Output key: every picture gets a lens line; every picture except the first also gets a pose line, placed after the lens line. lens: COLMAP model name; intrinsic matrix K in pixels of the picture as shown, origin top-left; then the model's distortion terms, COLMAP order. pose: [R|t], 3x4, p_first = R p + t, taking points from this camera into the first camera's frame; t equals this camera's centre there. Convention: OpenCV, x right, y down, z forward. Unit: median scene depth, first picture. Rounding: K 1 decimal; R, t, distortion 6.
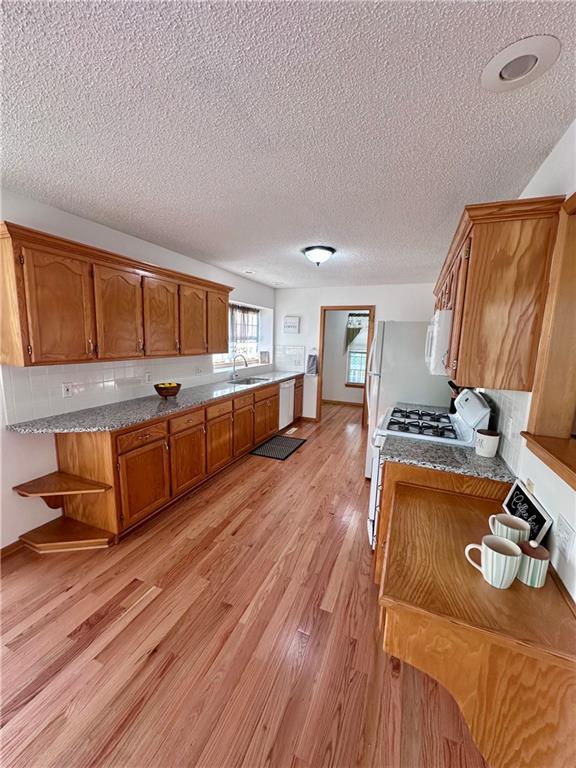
lens RADIAL K [[306.4, 0, 289.1], [0, 306.4, 385.4], [0, 0, 1]] dist [-0.005948, 0.000998]
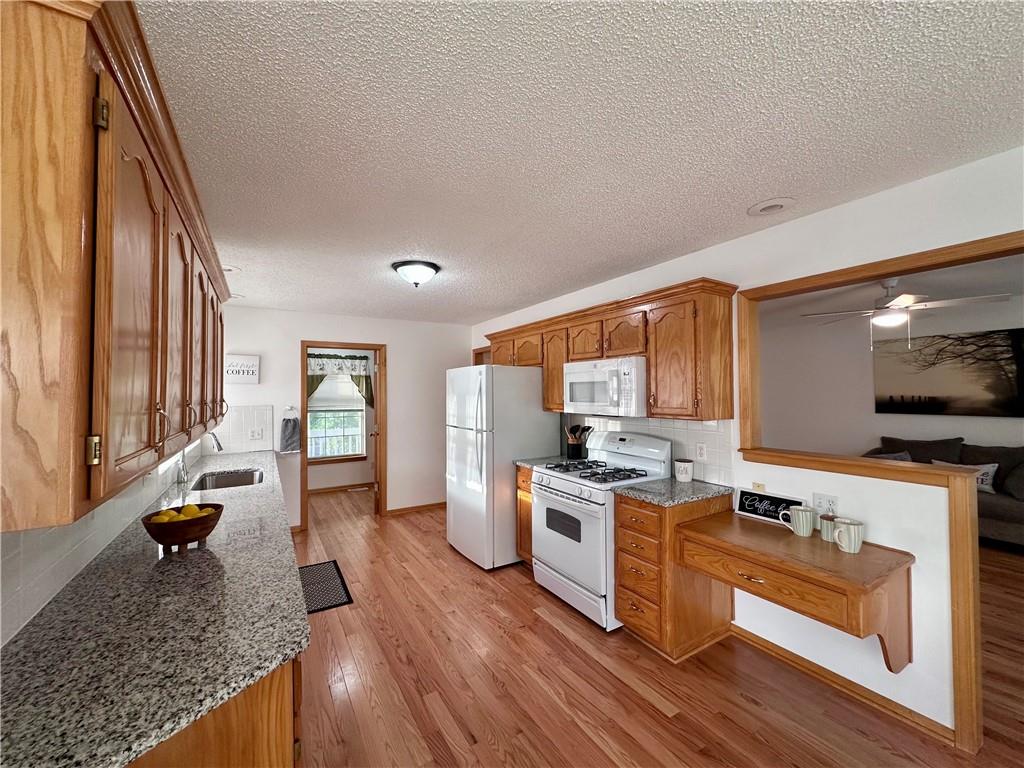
lens RADIAL K [[408.5, 0, 513.3], [0, 408.5, 384.3], [0, 0, 1]] dist [-0.005948, 0.000998]
pose [[0.587244, -0.018089, 0.809208, -0.651378], [0.151489, 0.984540, -0.087928, -0.061504], [-0.795107, 0.174221, 0.580906, 0.371086]]
